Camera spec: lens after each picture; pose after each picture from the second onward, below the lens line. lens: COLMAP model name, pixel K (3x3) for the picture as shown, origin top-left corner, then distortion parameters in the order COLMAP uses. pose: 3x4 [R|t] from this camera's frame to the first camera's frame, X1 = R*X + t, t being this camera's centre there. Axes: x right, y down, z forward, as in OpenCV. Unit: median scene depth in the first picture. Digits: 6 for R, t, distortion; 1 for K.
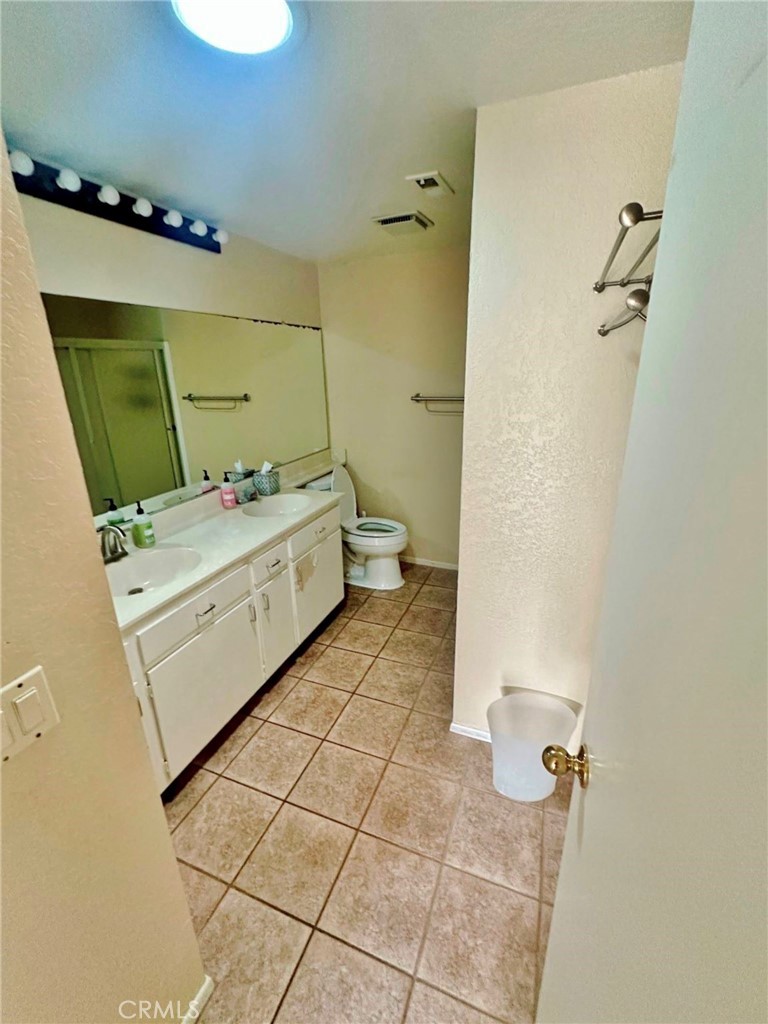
lens RADIAL K [[427.8, 0, 383.2], [0, 427.8, 508.6], [0, 0, 1]] dist [-0.002807, 0.000412]
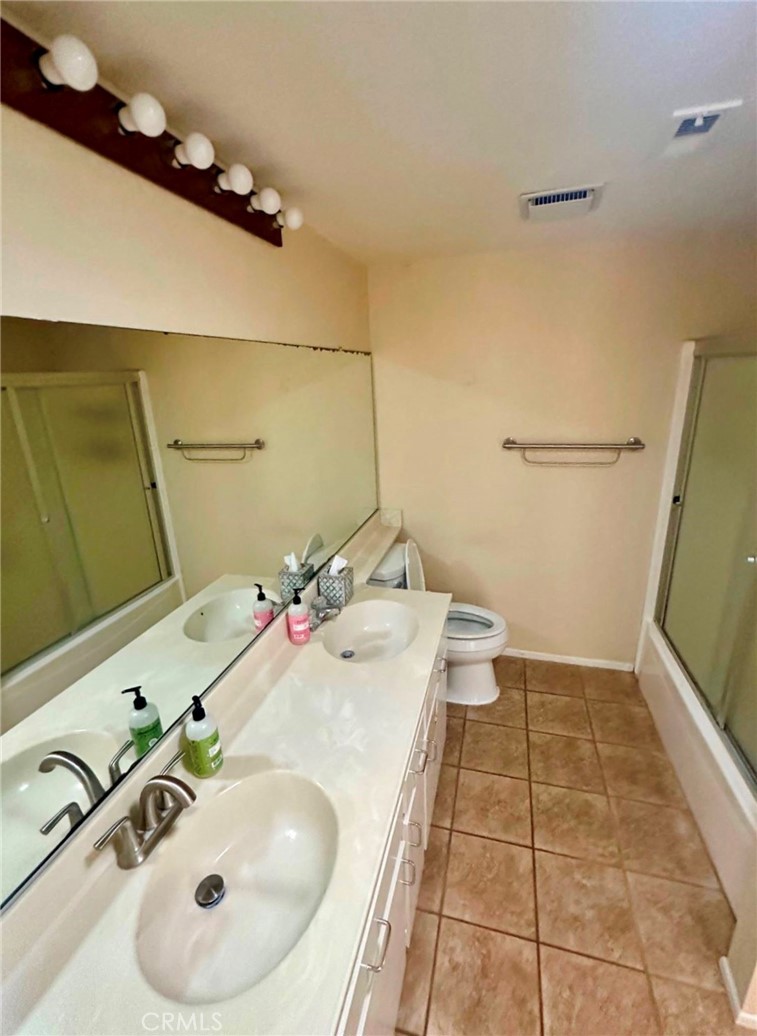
lens RADIAL K [[456.8, 0, 387.7], [0, 456.8, 519.3], [0, 0, 1]] dist [-0.001970, 0.000025]
pose [[0.994074, -0.048226, 0.097427, -0.263171], [0.050200, 0.998579, -0.017909, -0.151327], [-0.096424, 0.022693, 0.995082, 0.279444]]
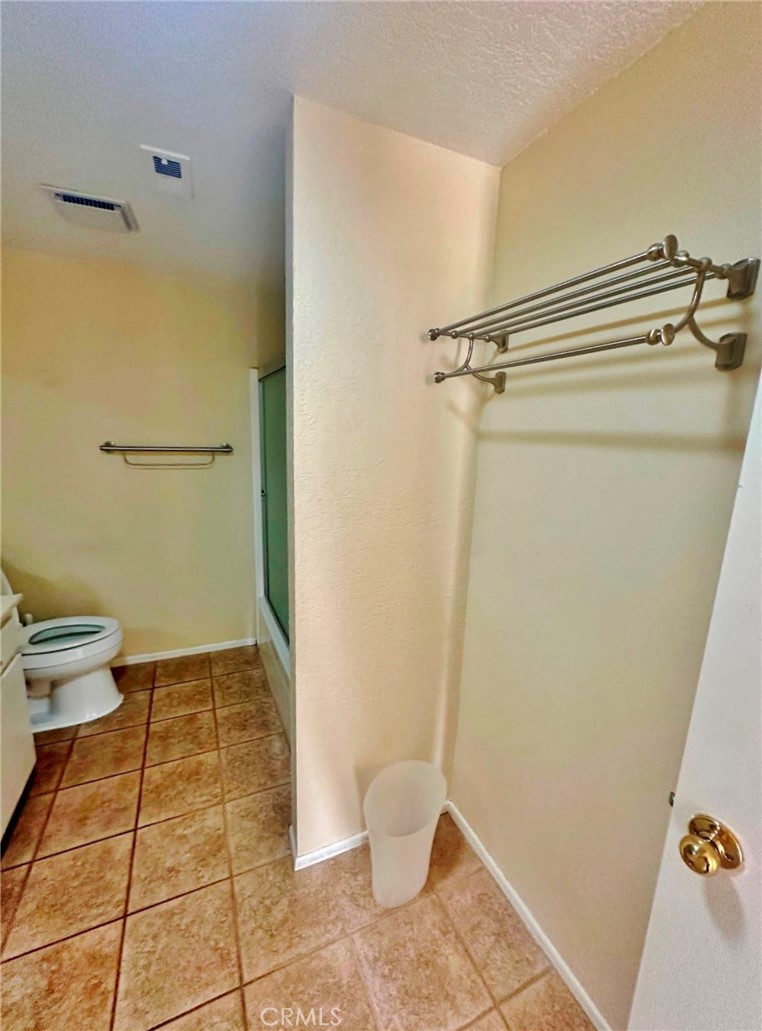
lens RADIAL K [[417.5, 0, 375.8], [0, 417.5, 513.3], [0, 0, 1]] dist [-0.000469, 0.000600]
pose [[0.704003, -0.102379, 0.702779, -0.144659], [0.178405, 0.983318, -0.035469, -0.039598], [-0.687424, 0.150350, 0.710523, 0.199414]]
